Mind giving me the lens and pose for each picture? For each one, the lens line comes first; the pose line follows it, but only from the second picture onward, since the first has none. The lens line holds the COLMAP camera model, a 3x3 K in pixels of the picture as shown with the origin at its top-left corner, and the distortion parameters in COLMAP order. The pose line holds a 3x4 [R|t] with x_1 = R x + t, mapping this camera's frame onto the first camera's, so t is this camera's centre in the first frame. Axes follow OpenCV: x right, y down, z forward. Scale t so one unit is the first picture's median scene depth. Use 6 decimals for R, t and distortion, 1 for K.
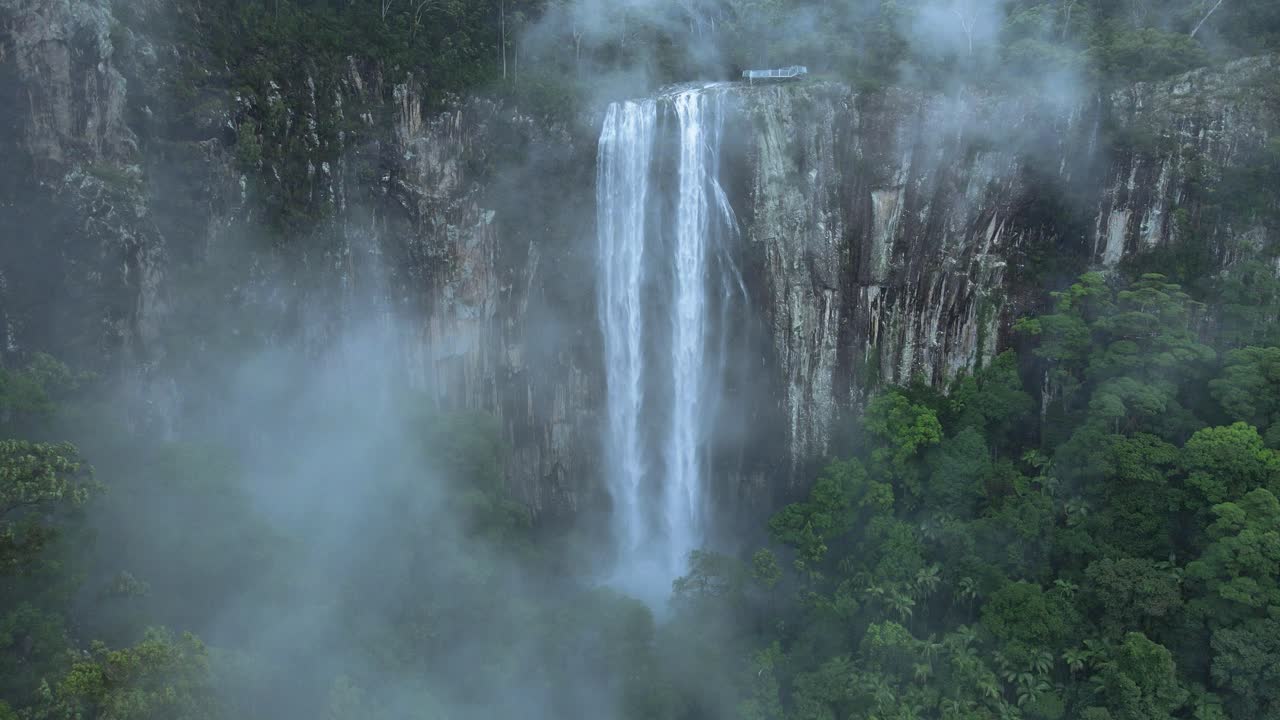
lens RADIAL K [[886.9, 0, 640.0], [0, 886.9, 360.0], [0, 0, 1]] dist [0.001790, 0.047875]
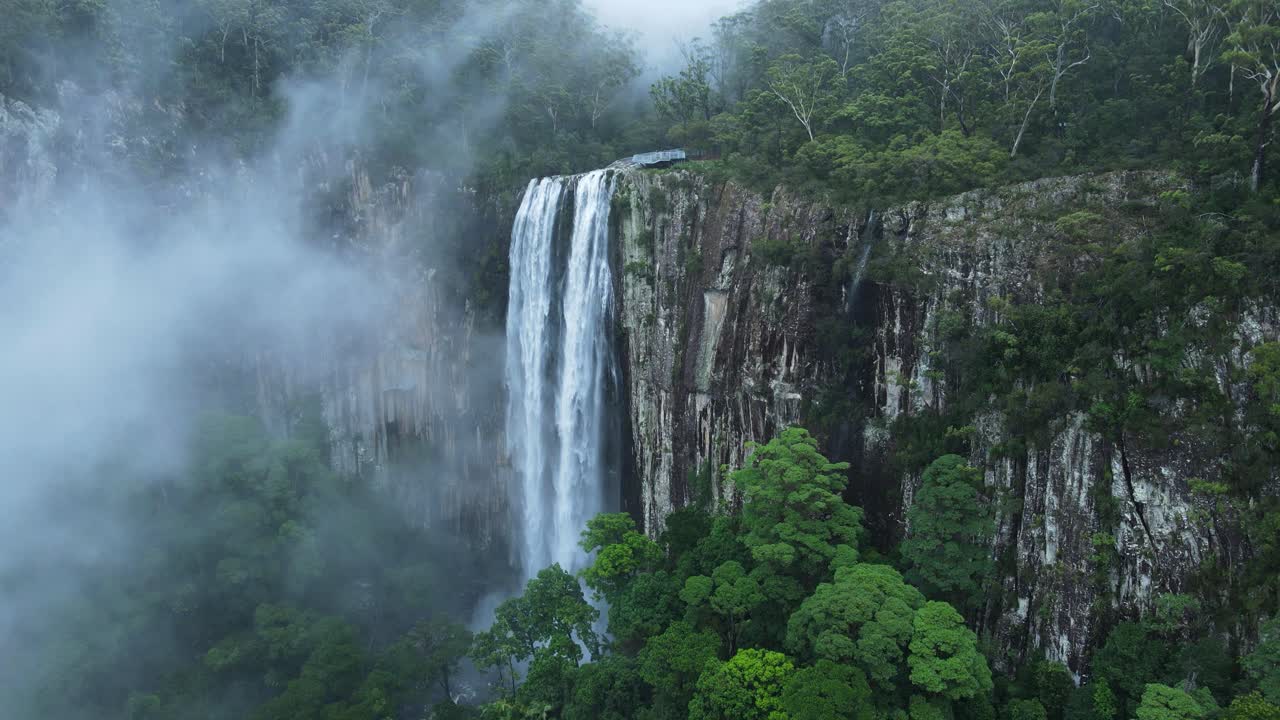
lens RADIAL K [[886.9, 0, 640.0], [0, 886.9, 360.0], [0, 0, 1]] dist [0.001790, 0.047875]
pose [[0.836431, 0.153494, -0.526140, 0.692726], [-0.157014, 0.986854, 0.038287, -0.145082], [0.525100, 0.050587, 0.849536, 0.194526]]
